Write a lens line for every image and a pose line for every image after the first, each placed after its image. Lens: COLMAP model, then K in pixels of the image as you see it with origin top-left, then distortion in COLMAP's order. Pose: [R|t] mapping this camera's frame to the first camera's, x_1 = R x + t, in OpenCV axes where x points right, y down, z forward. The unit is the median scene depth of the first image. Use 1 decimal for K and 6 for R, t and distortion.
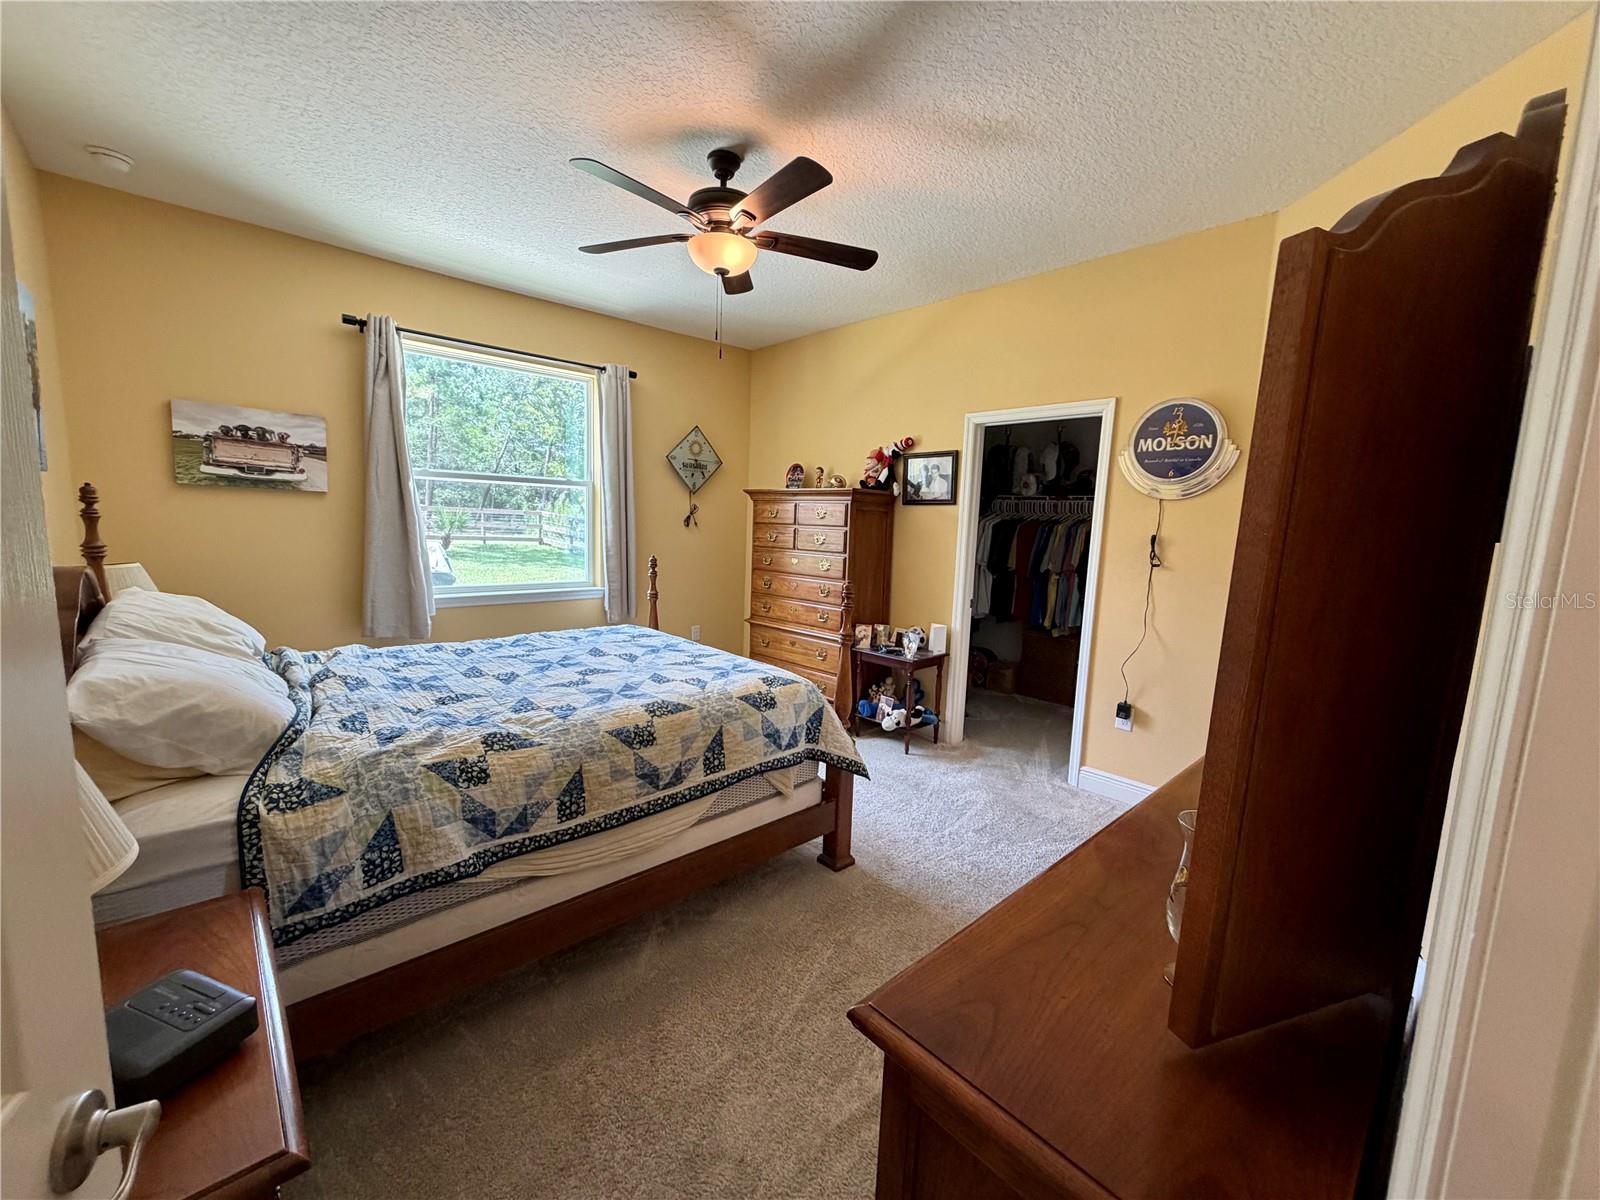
lens RADIAL K [[633.5, 0, 792.6], [0, 633.5, 600.0], [0, 0, 1]] dist [-0.000305, -0.000447]
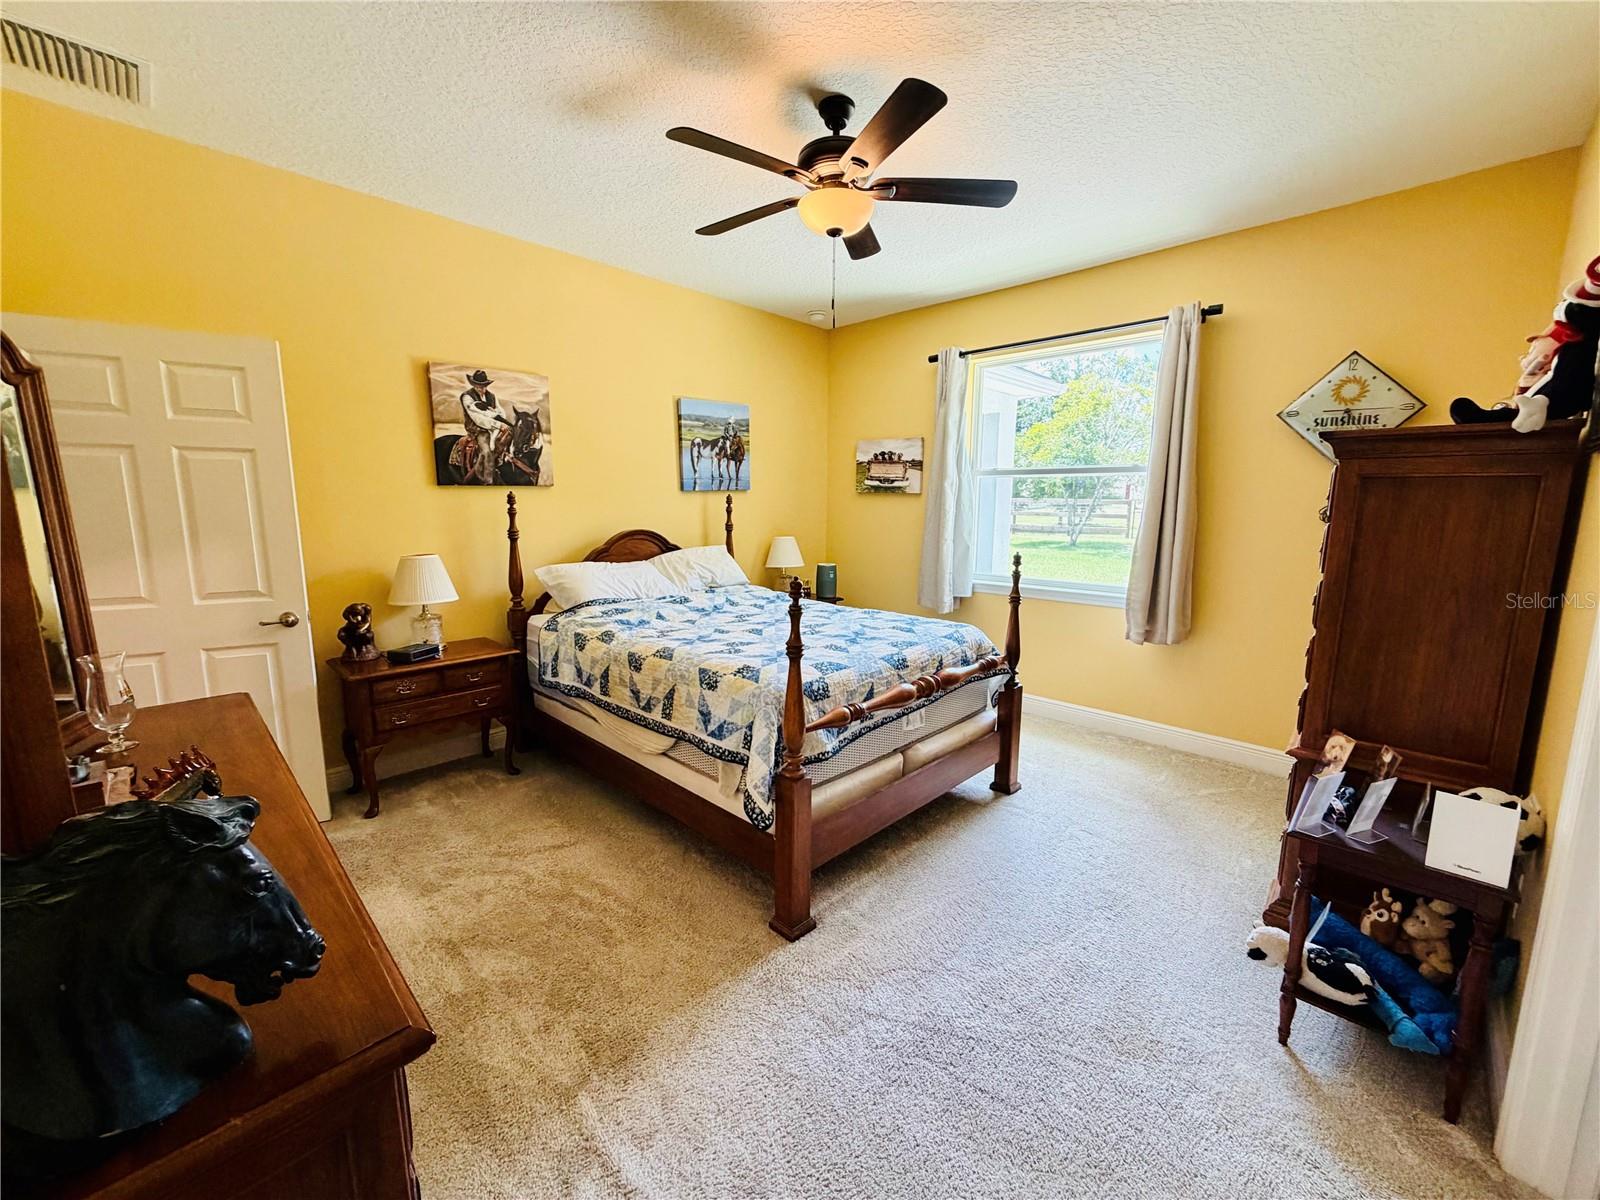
lens RADIAL K [[633.5, 0, 799.7], [0, 633.5, 599.8], [0, 0, 1]] dist [-0.000305, -0.000447]
pose [[0.065439, 0.119907, -0.990626, 0.681305], [-0.131947, 0.985076, 0.110519, -0.070055], [0.989094, 0.123478, 0.080284, 0.747559]]
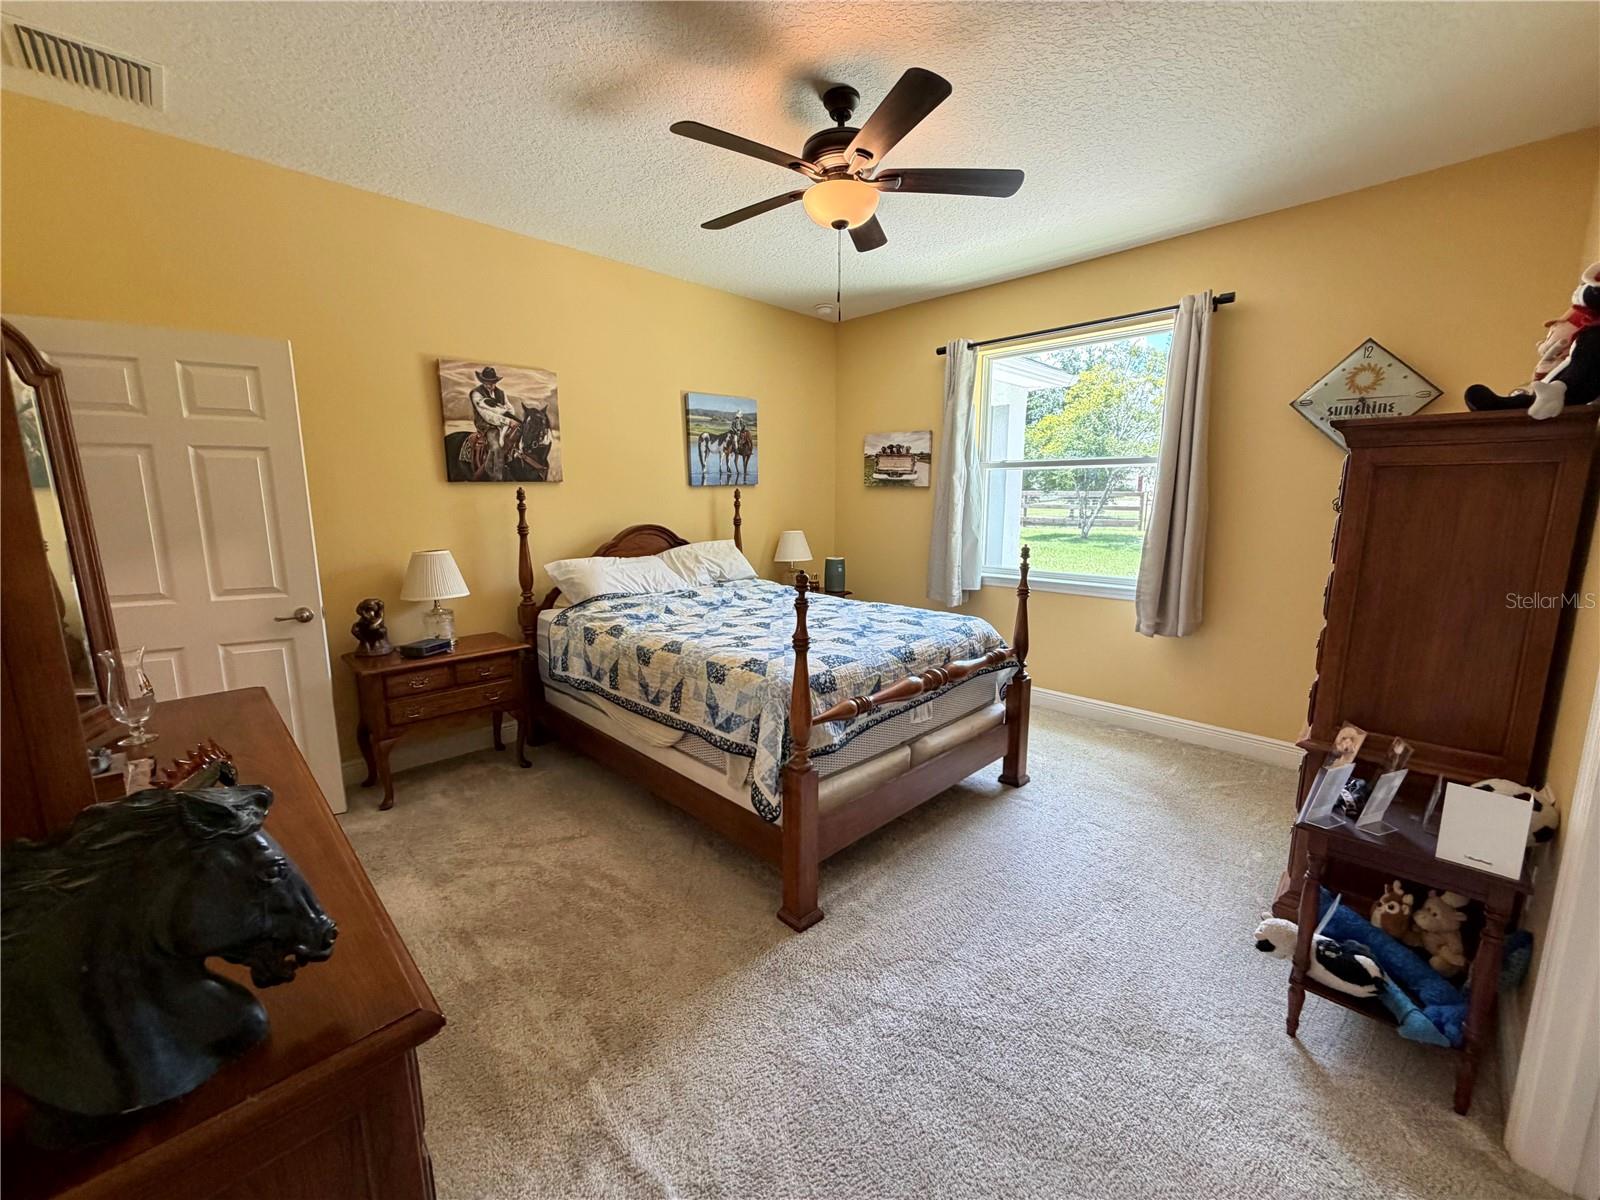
lens RADIAL K [[633.5, 0, 800.7], [0, 633.5, 599.7], [0, 0, 1]] dist [-0.000305, -0.000447]
pose [[0.050646, 0.127746, -0.990513, 0.684220], [-0.125327, 0.984759, 0.120596, -0.069436], [0.990822, 0.118031, 0.065884, 0.752614]]
